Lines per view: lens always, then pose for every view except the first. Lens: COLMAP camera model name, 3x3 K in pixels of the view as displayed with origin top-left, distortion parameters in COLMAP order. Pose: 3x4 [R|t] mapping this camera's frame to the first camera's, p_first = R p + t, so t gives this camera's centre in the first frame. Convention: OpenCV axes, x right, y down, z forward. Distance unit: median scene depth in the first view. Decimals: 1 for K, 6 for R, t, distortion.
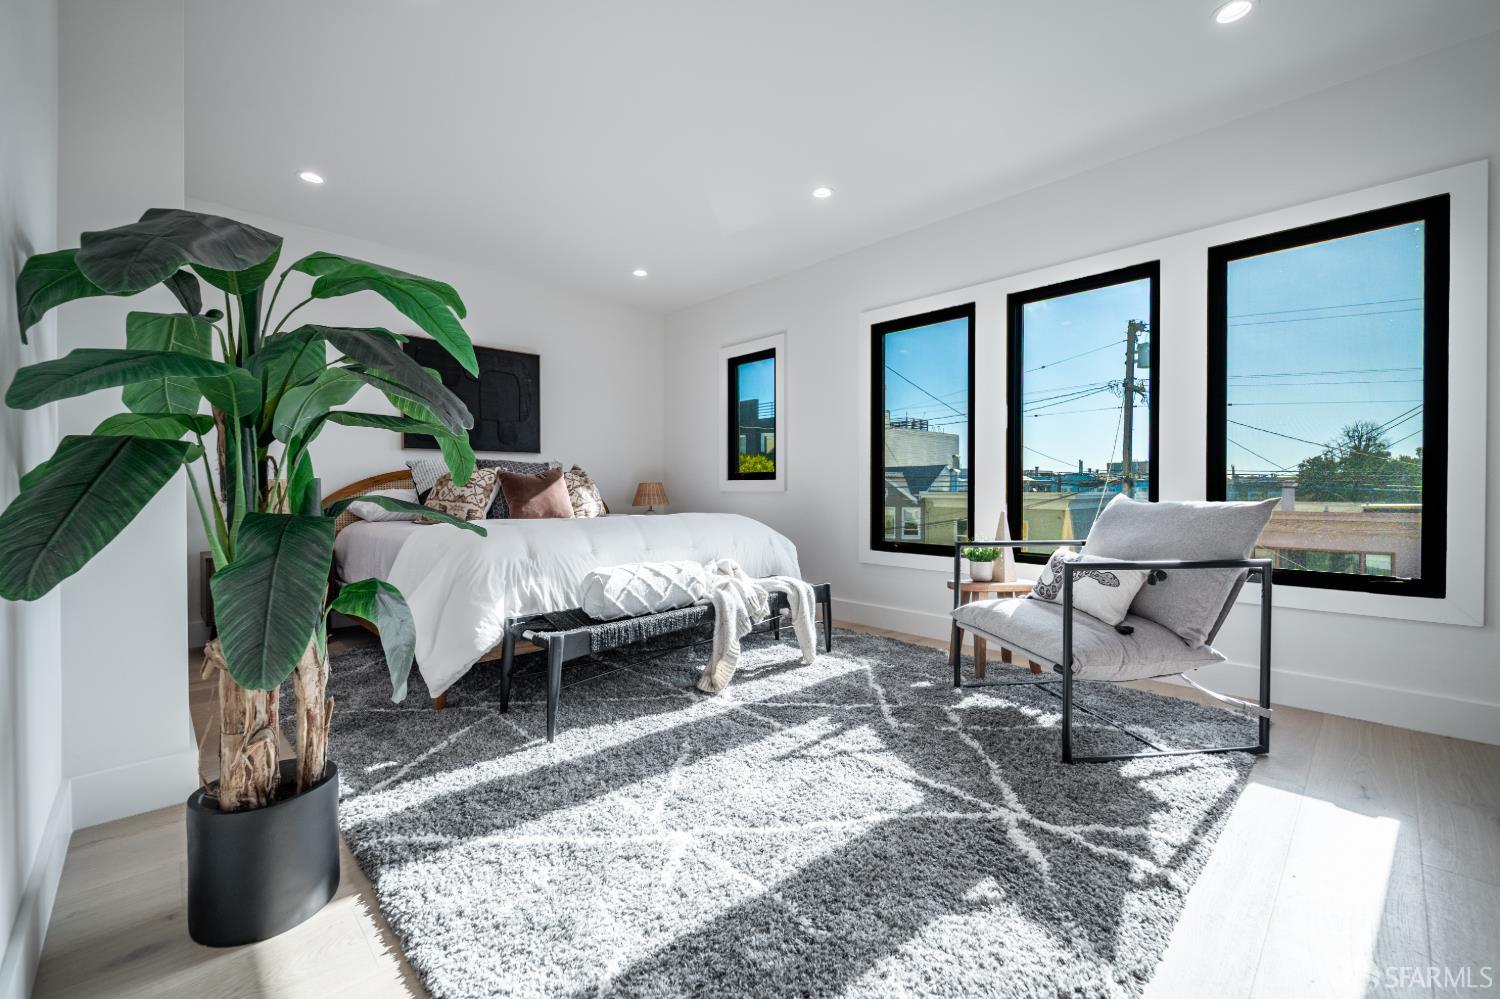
lens RADIAL K [[601.6, 0, 747.6], [0, 601.6, 496.0], [0, 0, 1]] dist [0.003475, -0.002554]
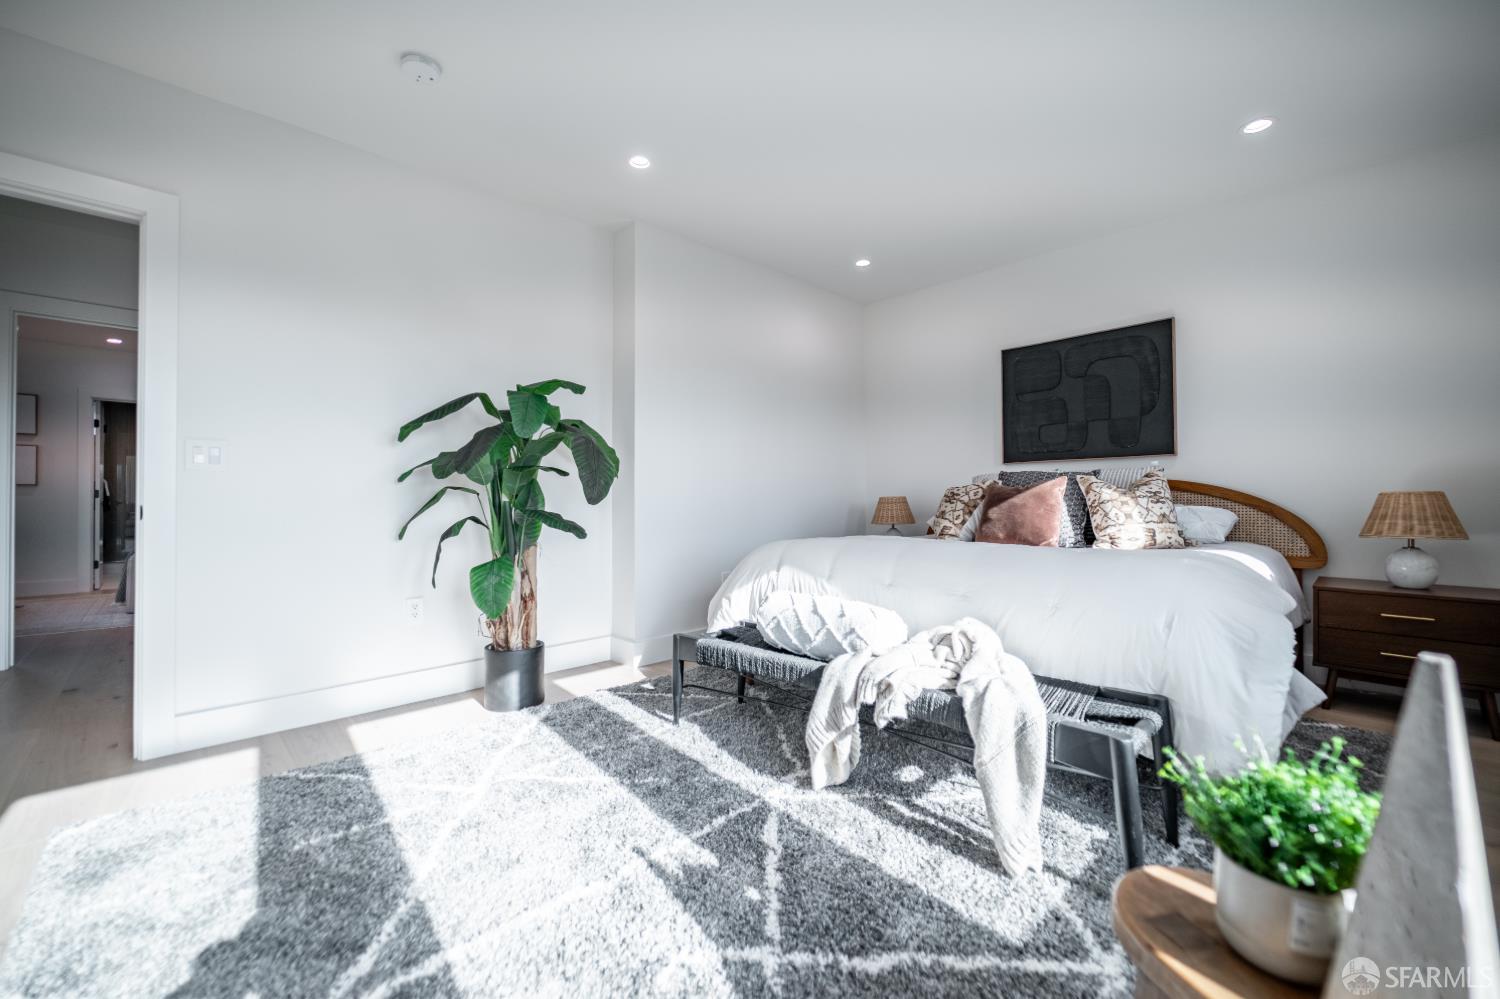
lens RADIAL K [[595.7, 0, 750.0], [0, 595.7, 499.5], [0, 0, 1]] dist [0.000540, -0.000329]
pose [[0.008736, -0.002537, -0.999959, 0.669901], [-0.009409, 0.999952, -0.002619, -0.019939], [0.999918, 0.009431, 0.008712, 0.915895]]
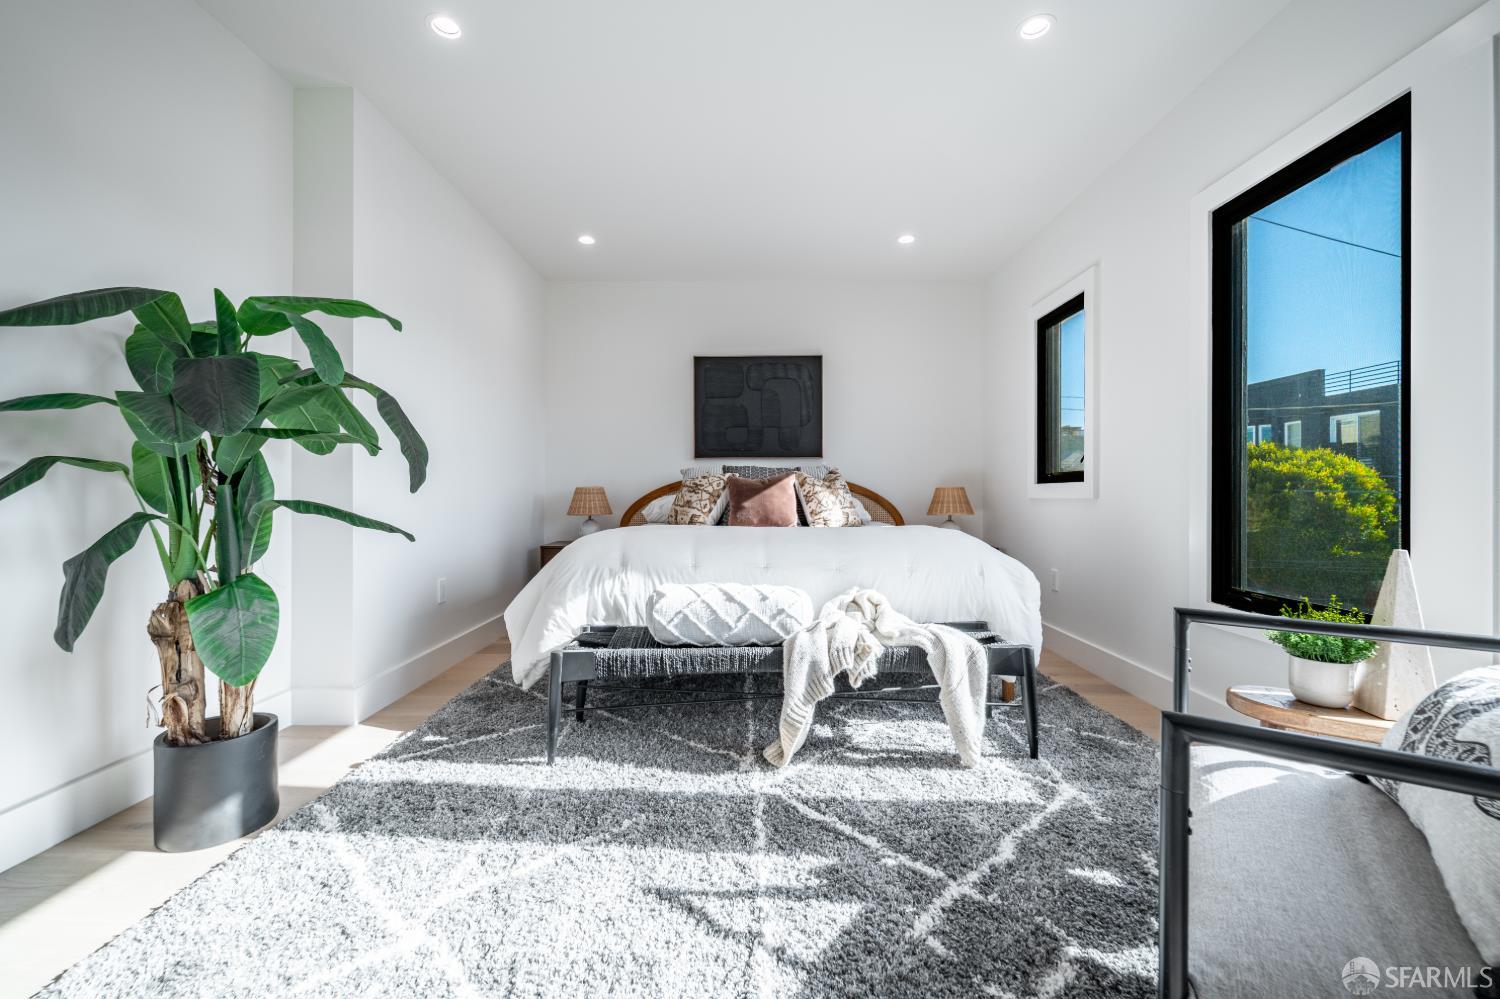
lens RADIAL K [[601.6, 0, 747.6], [0, 601.6, 496.0], [0, 0, 1]] dist [0.003475, -0.002554]
pose [[0.717517, 0.003206, -0.696534, 0.443701], [-0.009635, 0.999939, -0.005323, -0.006651], [0.696474, 0.010531, 0.717505, 0.432788]]
